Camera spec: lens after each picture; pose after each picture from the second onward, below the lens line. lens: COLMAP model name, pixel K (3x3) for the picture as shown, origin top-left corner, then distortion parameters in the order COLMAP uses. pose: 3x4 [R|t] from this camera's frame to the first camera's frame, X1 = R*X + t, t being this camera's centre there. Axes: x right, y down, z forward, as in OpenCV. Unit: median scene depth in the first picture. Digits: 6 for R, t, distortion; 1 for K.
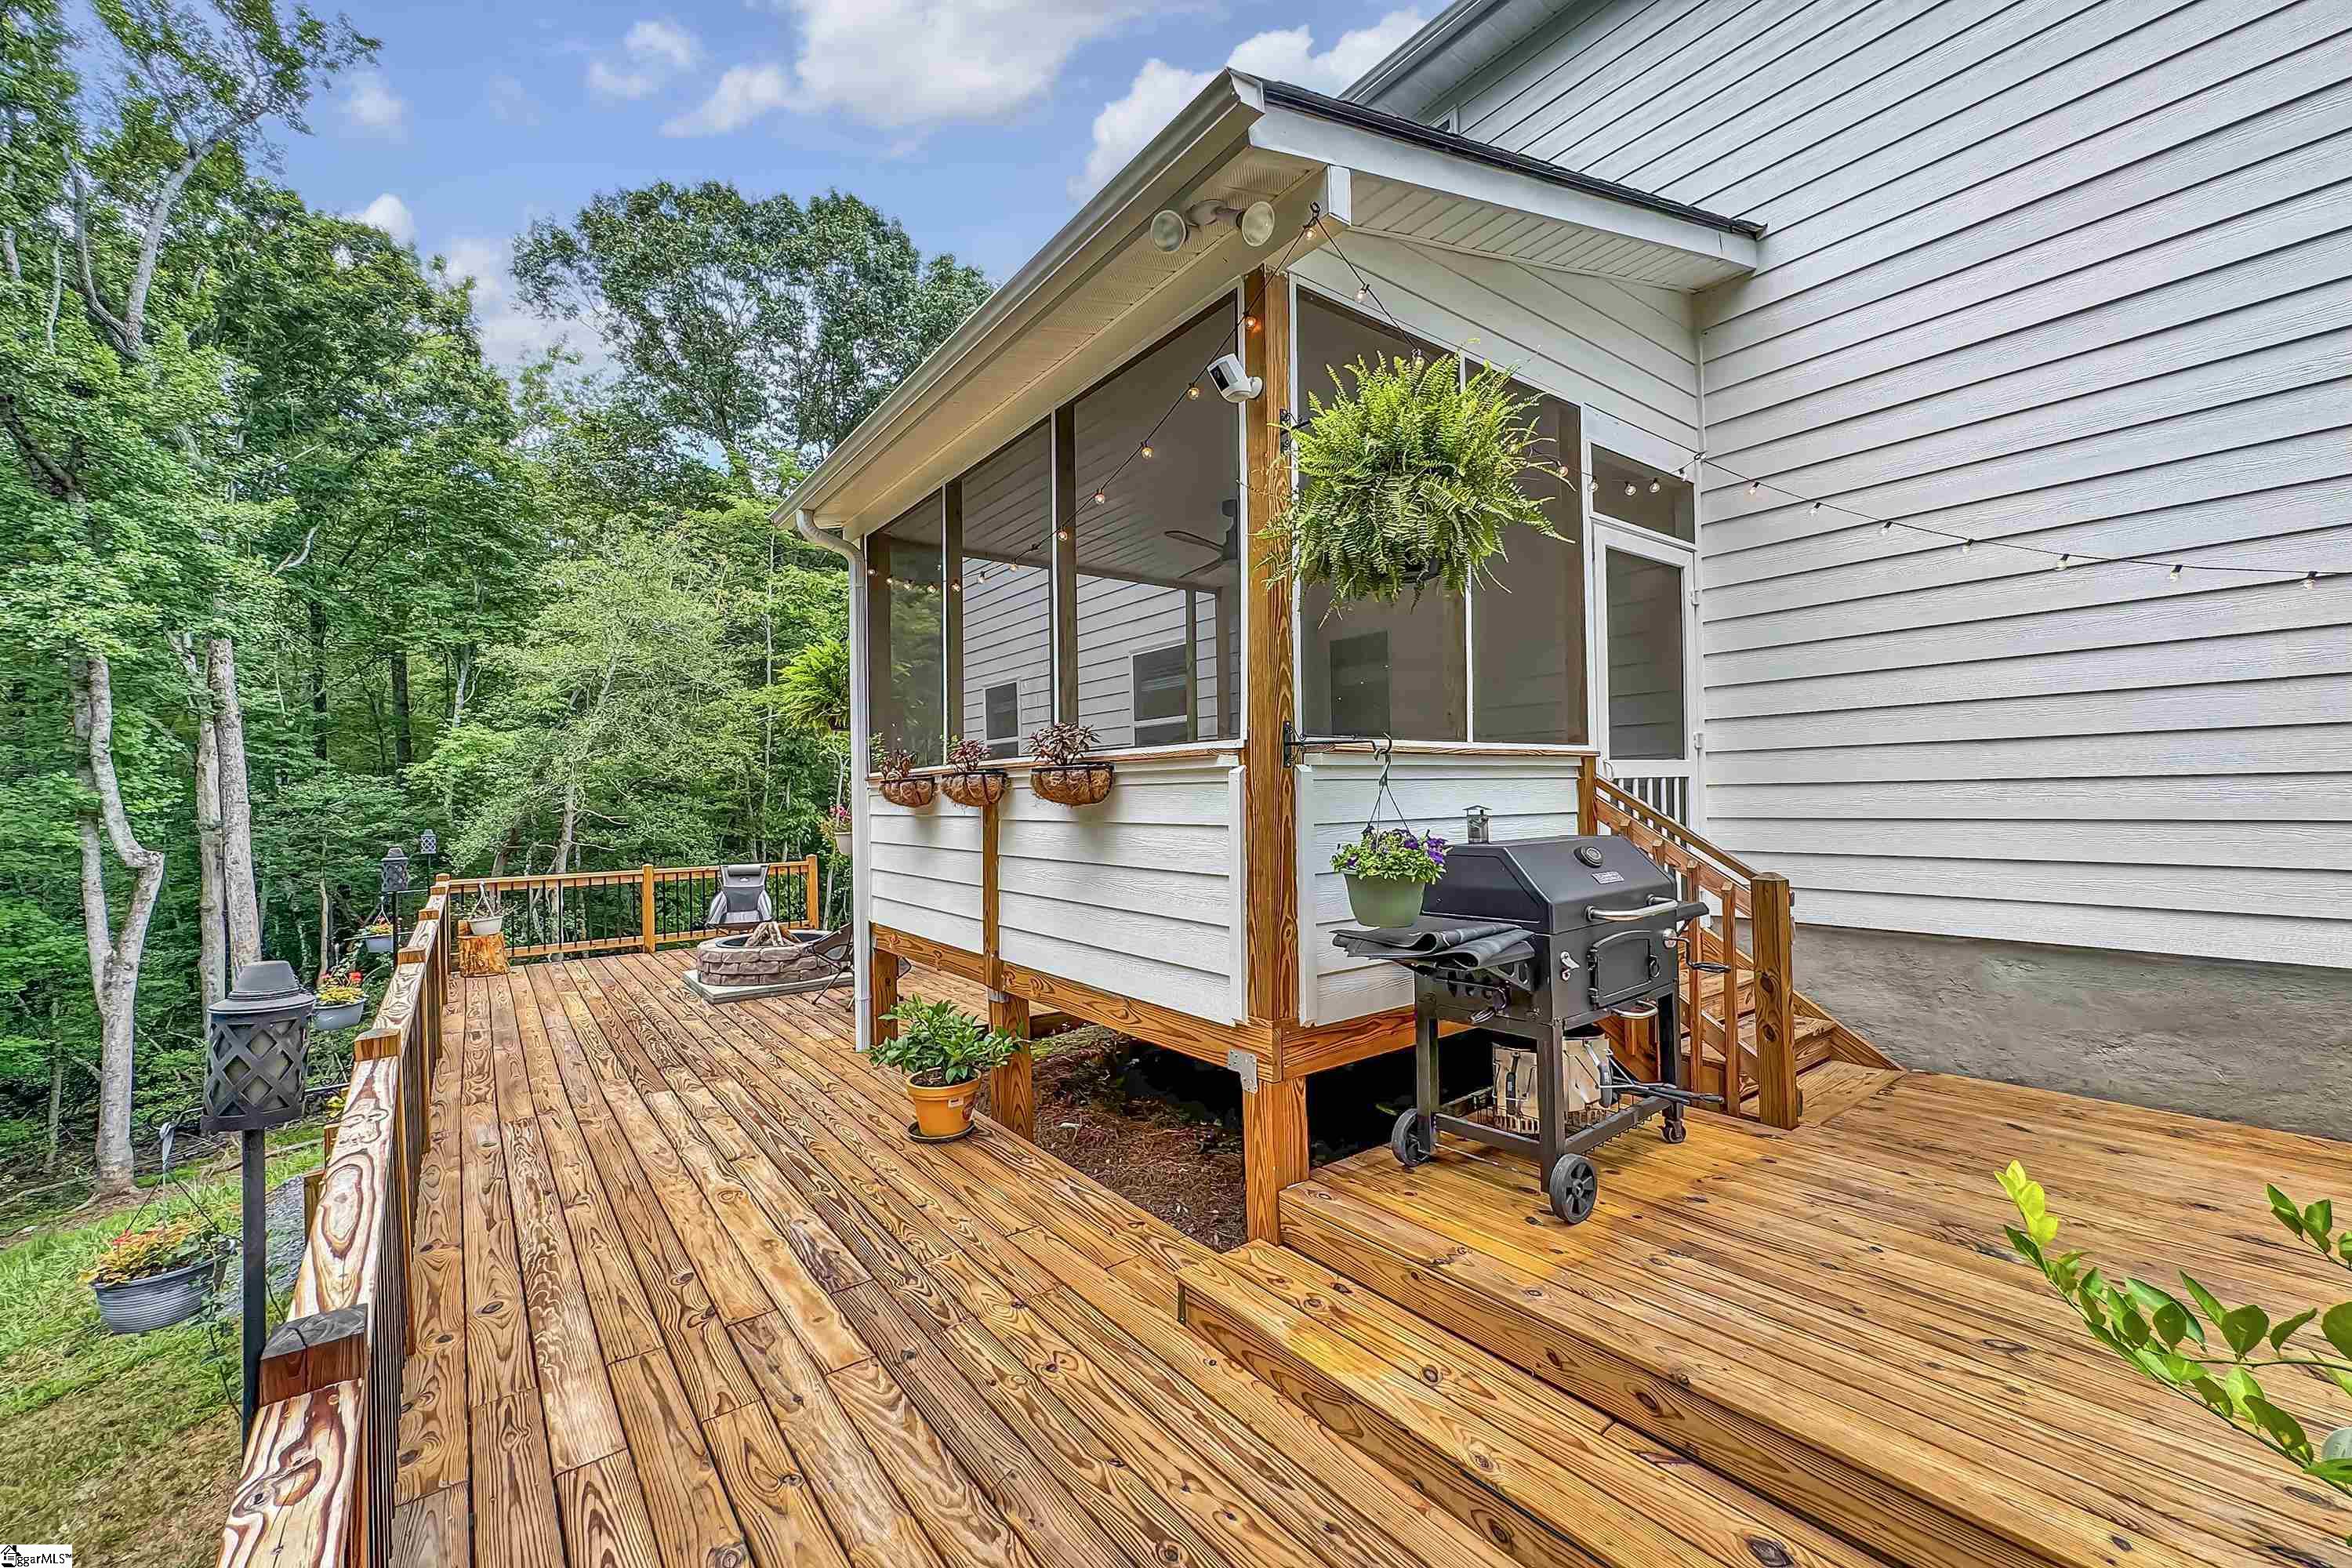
lens RADIAL K [[939.9, 0, 1176.0], [0, 939.9, 784.0], [0, 0, 1]] dist [-0.000048, -0.000085]
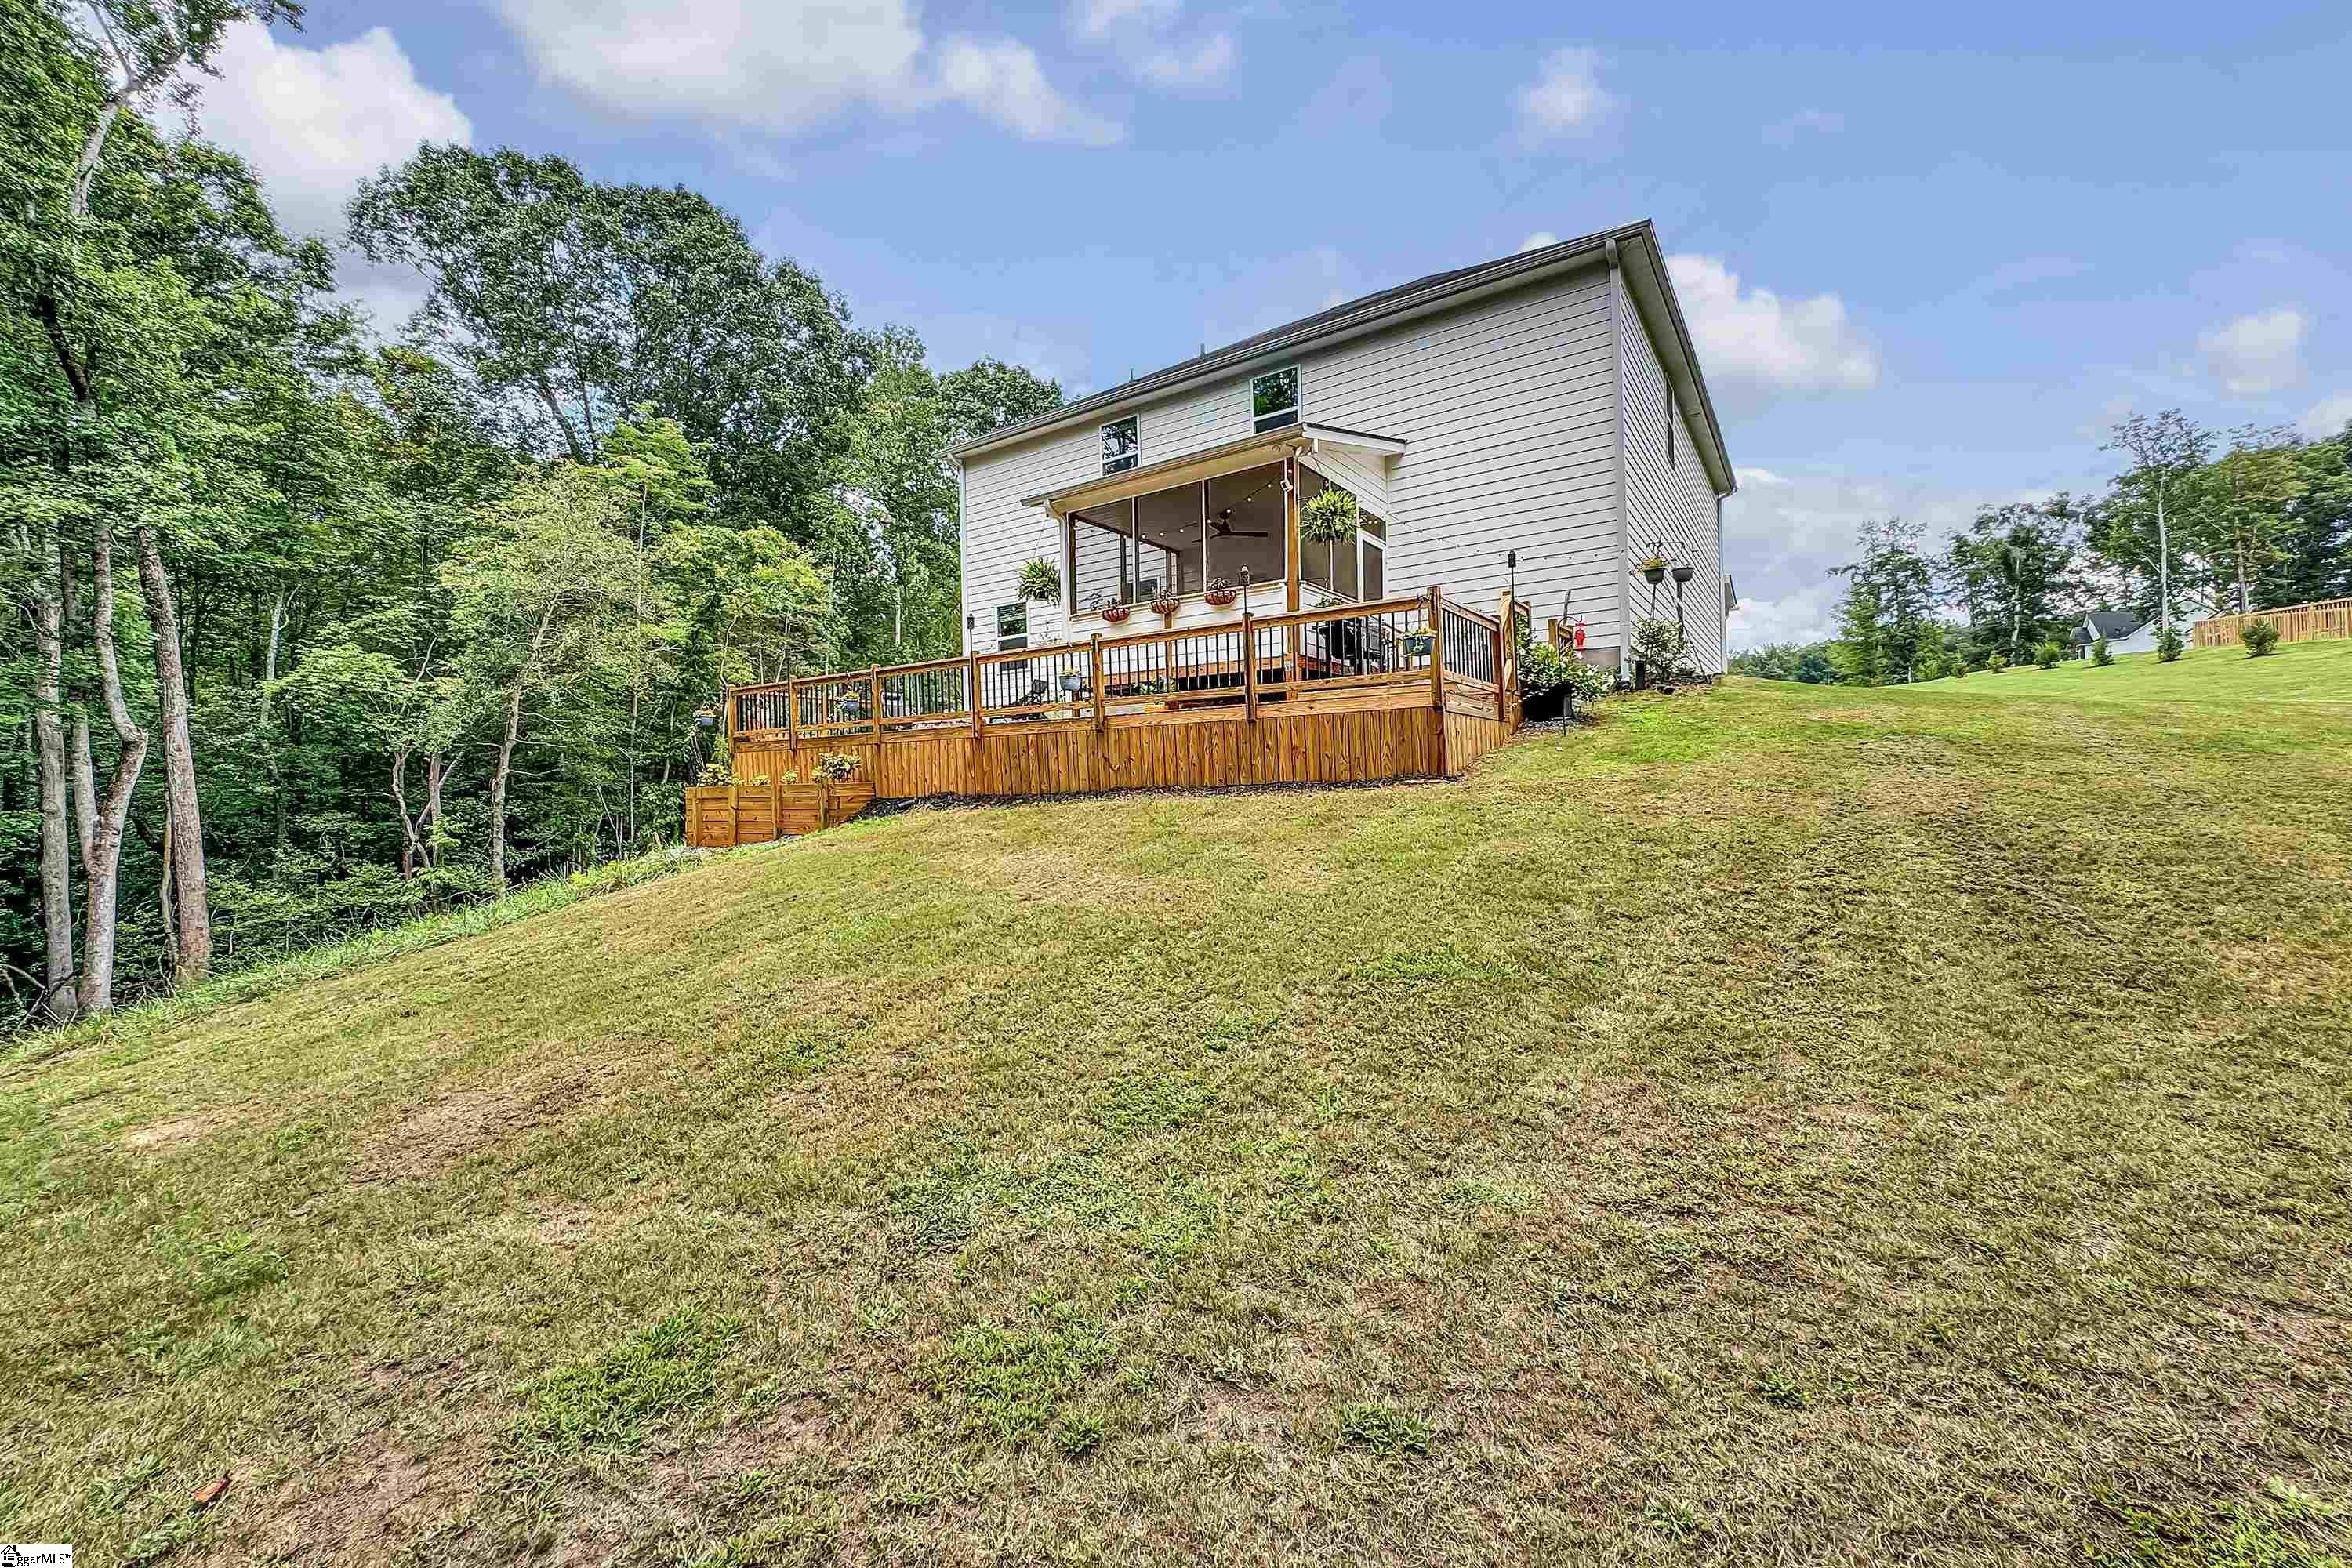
lens RADIAL K [[939.9, 0, 1176.0], [0, 939.9, 784.0], [0, 0, 1]] dist [-0.000048, -0.000085]
pose [[0.953151, 0.003342, 0.302477, -0.287604], [-0.002867, 0.999994, -0.002015, 0.151884], [-0.302481, 0.001054, 0.953155, -0.478838]]
